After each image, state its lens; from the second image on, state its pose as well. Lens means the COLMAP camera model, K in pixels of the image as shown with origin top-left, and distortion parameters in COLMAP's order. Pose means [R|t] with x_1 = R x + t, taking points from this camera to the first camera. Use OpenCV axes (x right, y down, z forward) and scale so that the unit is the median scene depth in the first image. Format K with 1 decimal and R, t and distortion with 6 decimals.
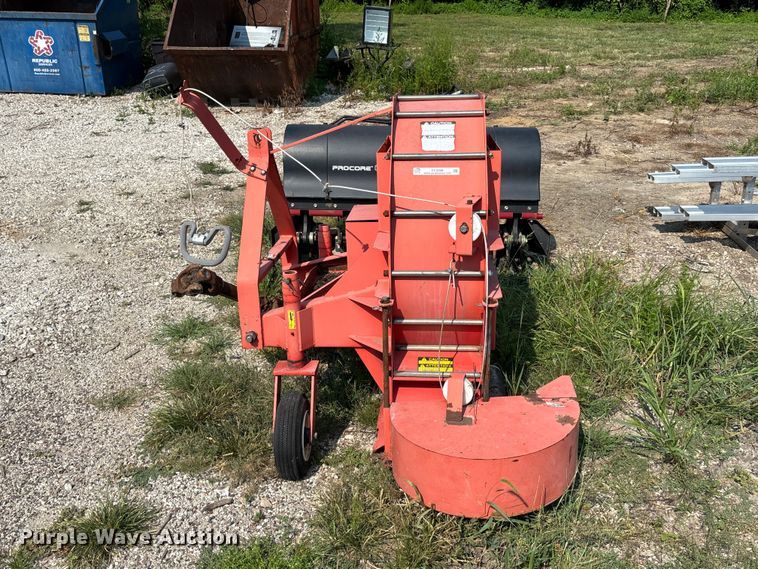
lens RADIAL K [[685.3, 0, 383.1], [0, 685.3, 285.6], [0, 0, 1]] dist [0.049429, -0.019157]
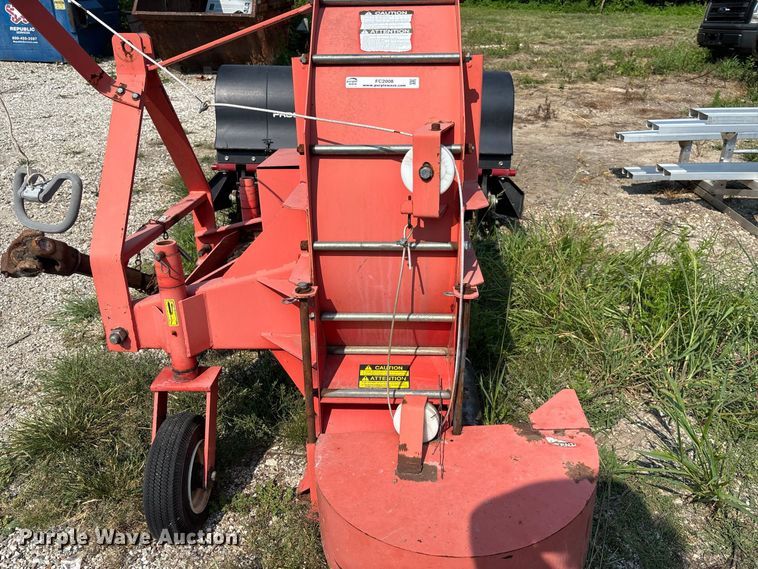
lens RADIAL K [[578.4, 0, 379.3], [0, 578.4, 281.6], [0, 0, 1]] dist [0.019074, -0.024991]
pose [[0.999326, -0.003428, 0.036538, 0.043477], [0.001029, 0.997854, 0.065469, -0.015803], [-0.036684, -0.065387, 0.997185, 0.365495]]
